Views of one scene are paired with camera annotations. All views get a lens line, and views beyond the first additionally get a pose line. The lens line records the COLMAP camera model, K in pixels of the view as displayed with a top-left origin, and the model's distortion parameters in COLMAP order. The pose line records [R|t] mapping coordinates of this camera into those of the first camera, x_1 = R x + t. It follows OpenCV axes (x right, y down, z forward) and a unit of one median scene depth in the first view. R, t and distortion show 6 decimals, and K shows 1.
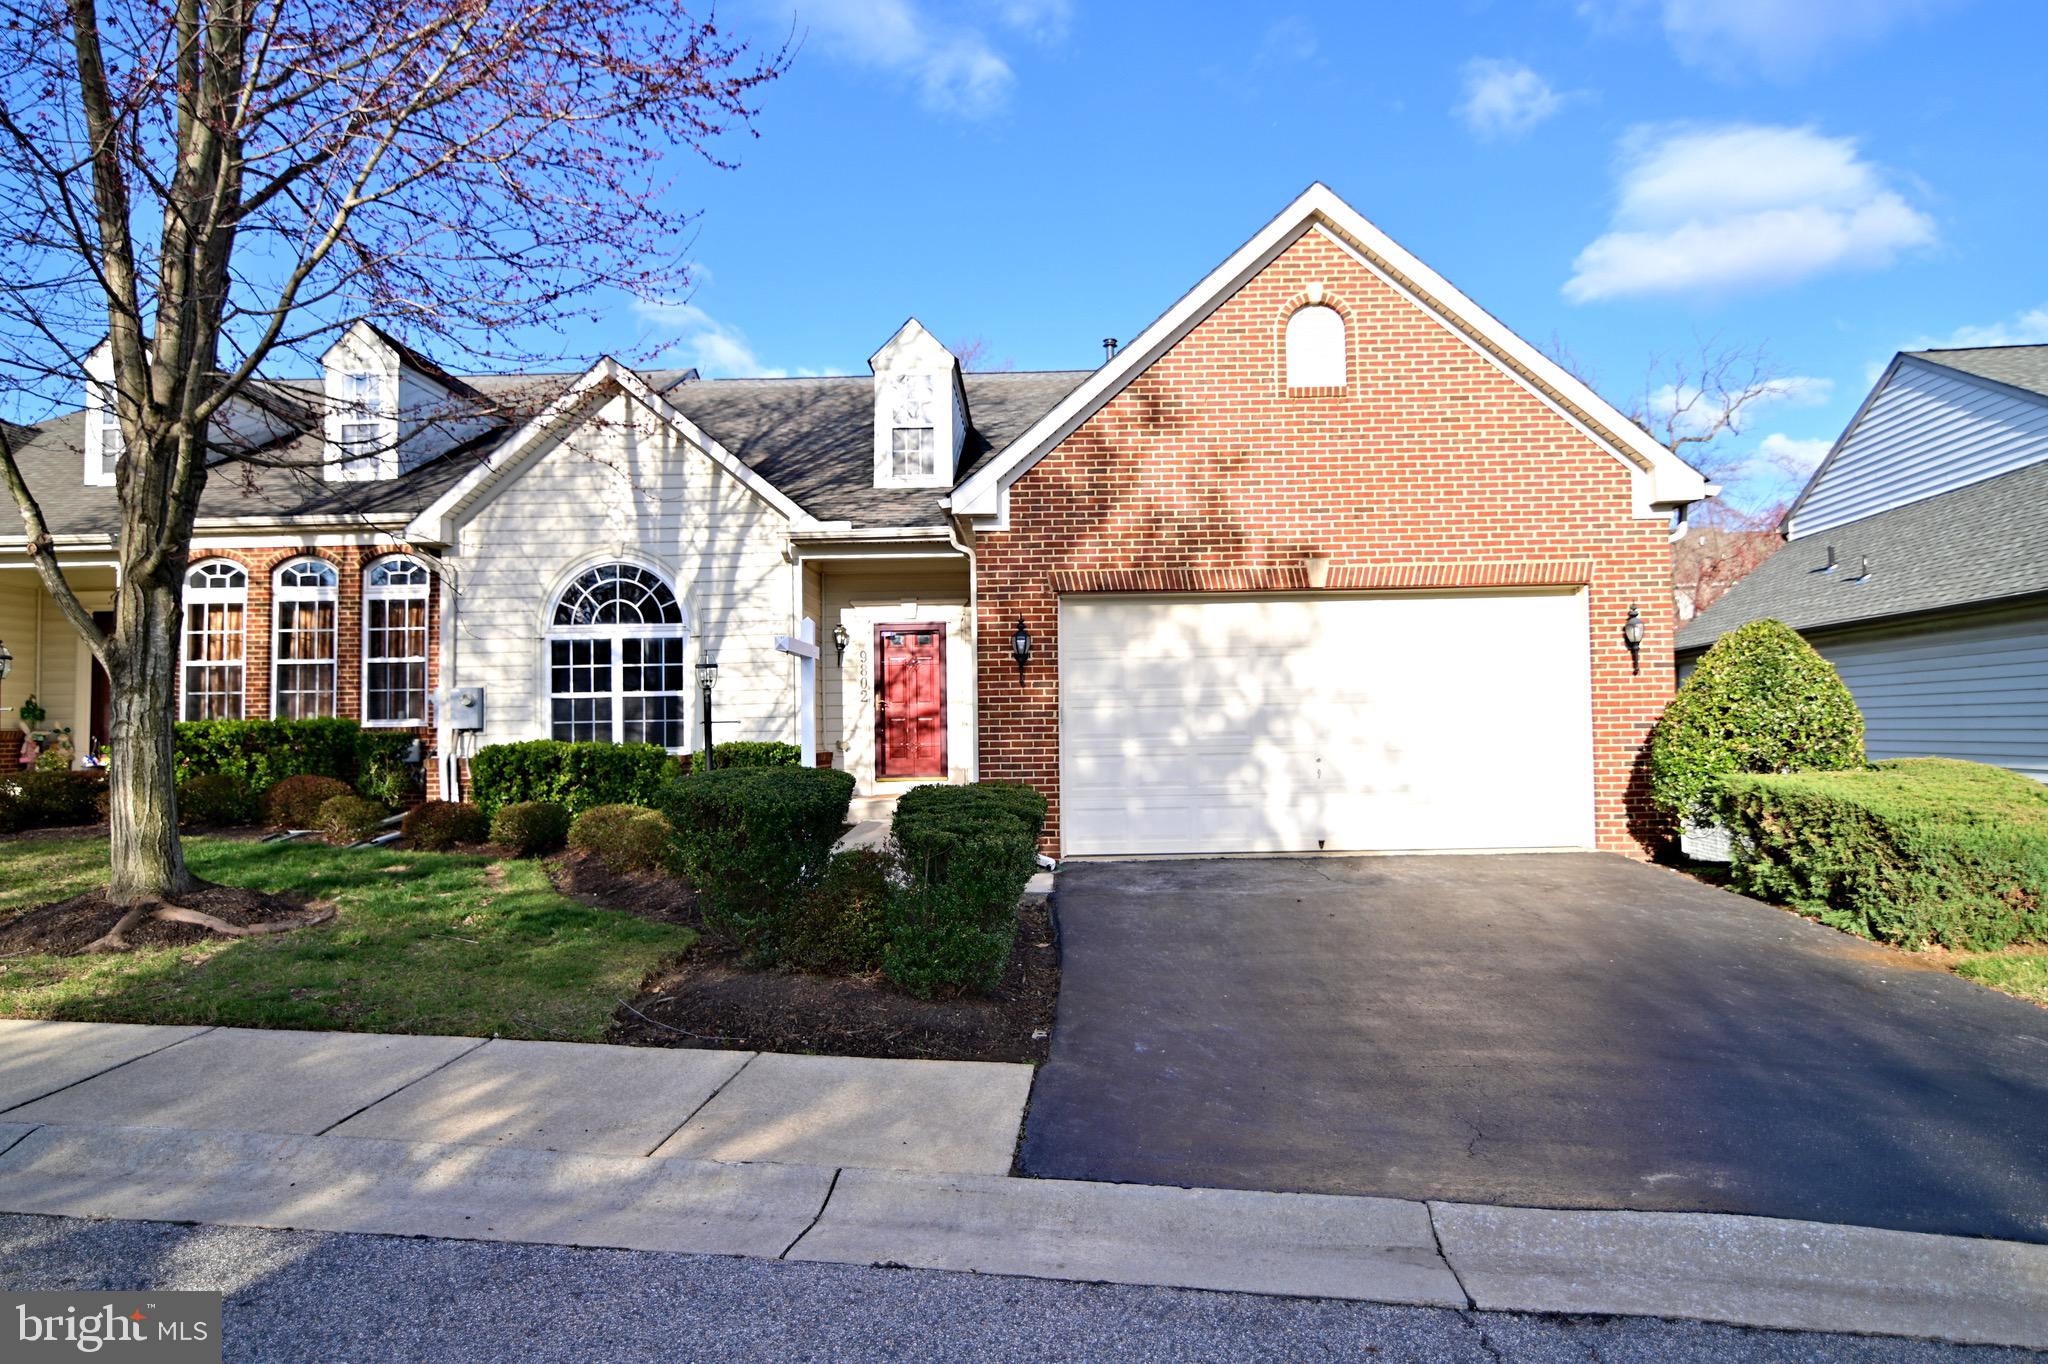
lens RADIAL K [[1180.5, 0, 1027.2], [0, 1180.5, 688.6], [0, 0, 1]] dist [-0.001746, -0.004520]
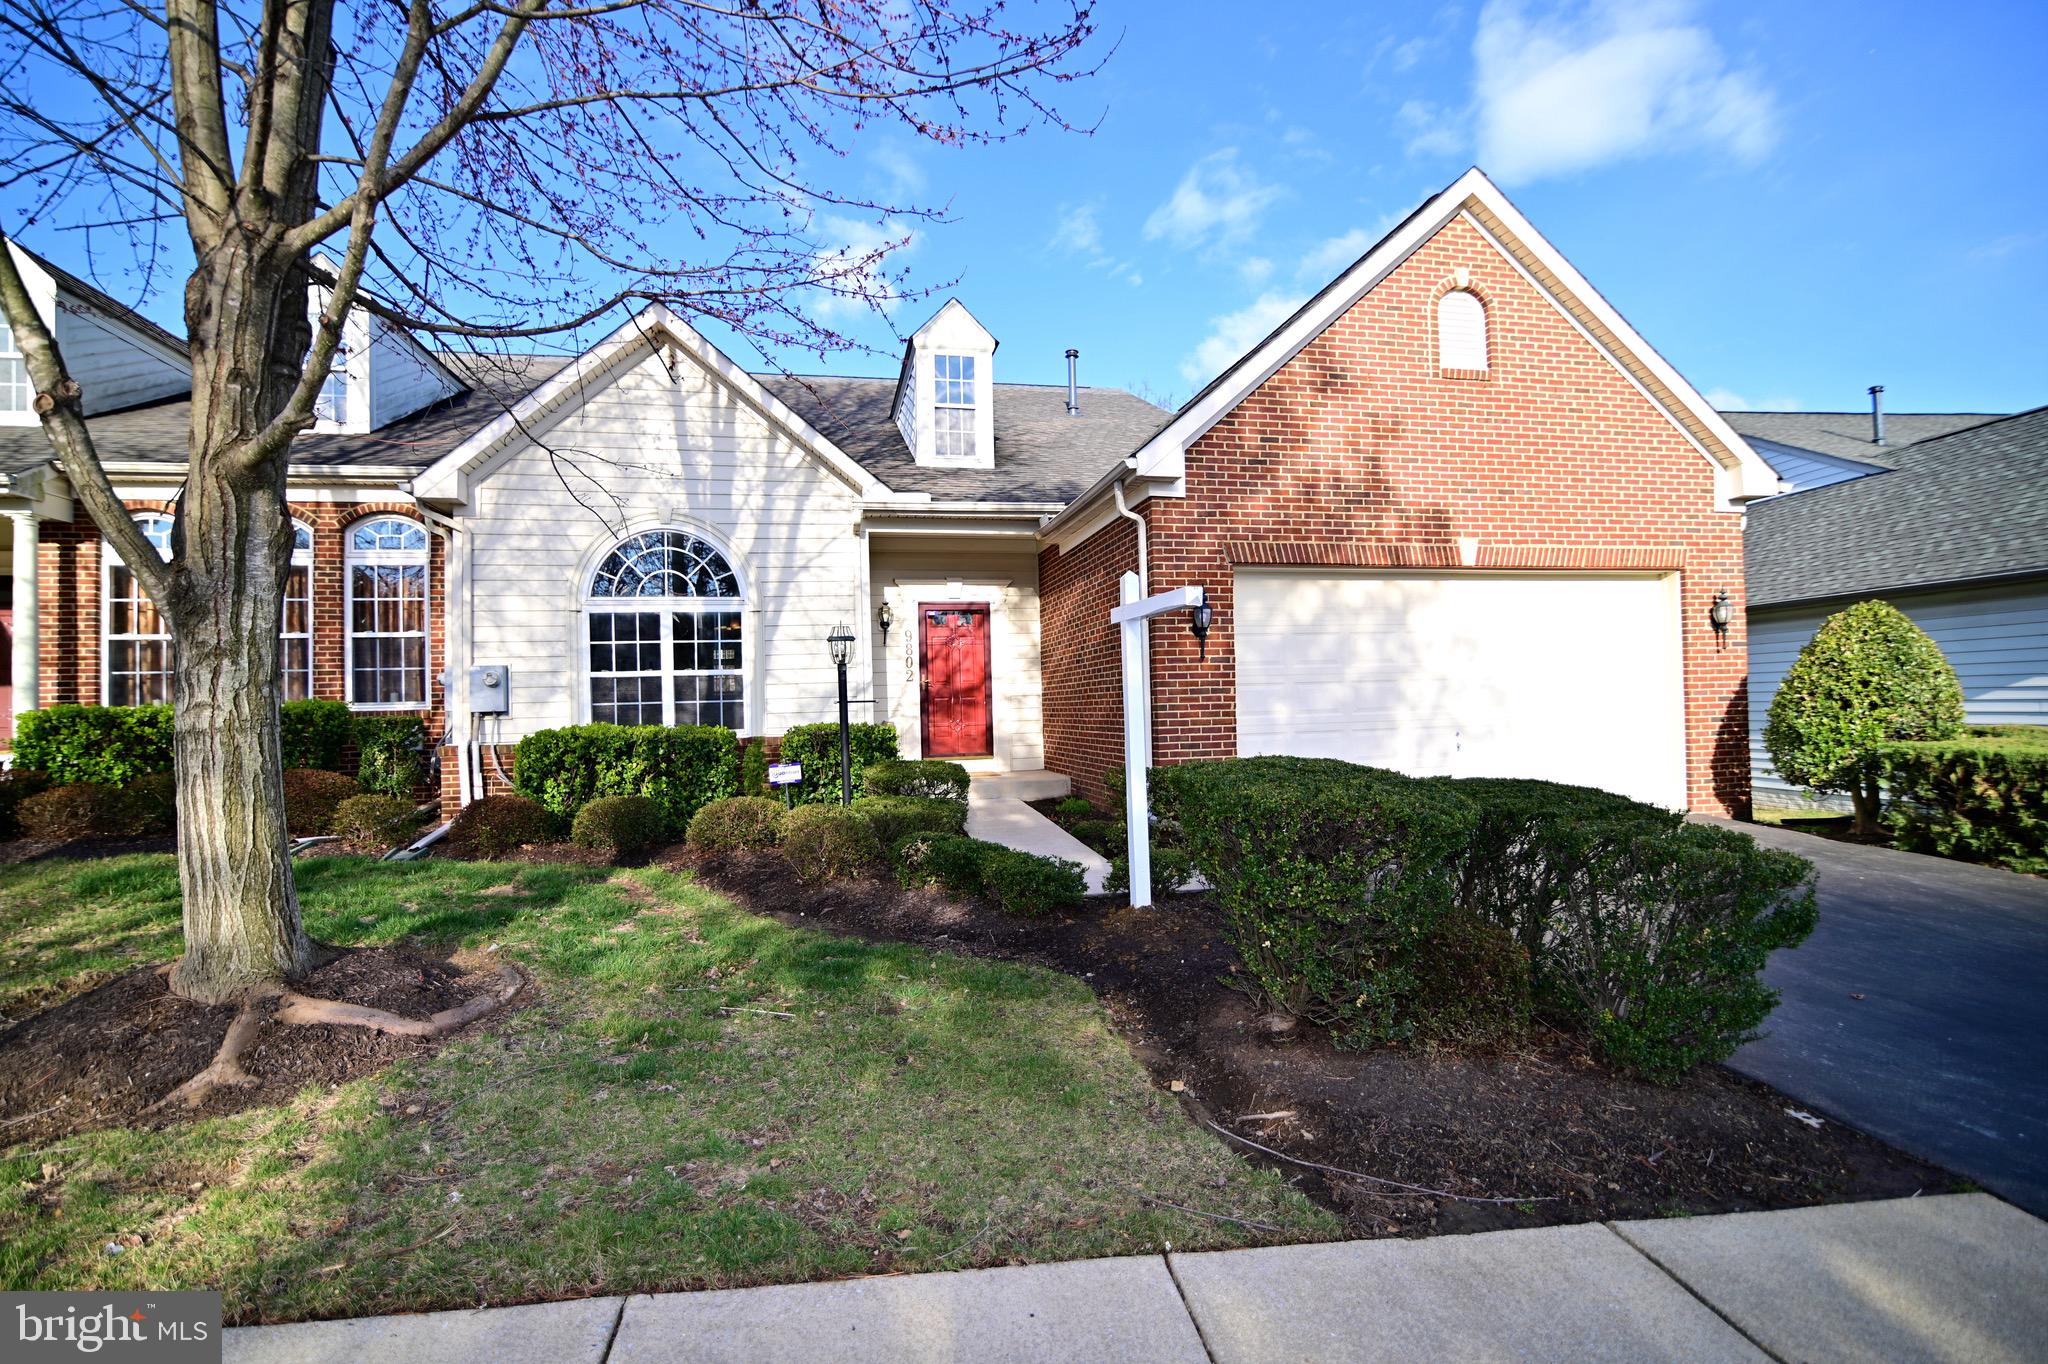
lens RADIAL K [[935.5, 0, 1013.6], [0, 935.5, 691.8], [0, 0, 1]] dist [-0.021920, 0.002241]
pose [[0.974179, -0.004500, 0.225731, -0.318236], [0.000649, 0.999853, 0.017131, 0.009383], [-0.225775, -0.016542, 0.974039, 0.298755]]
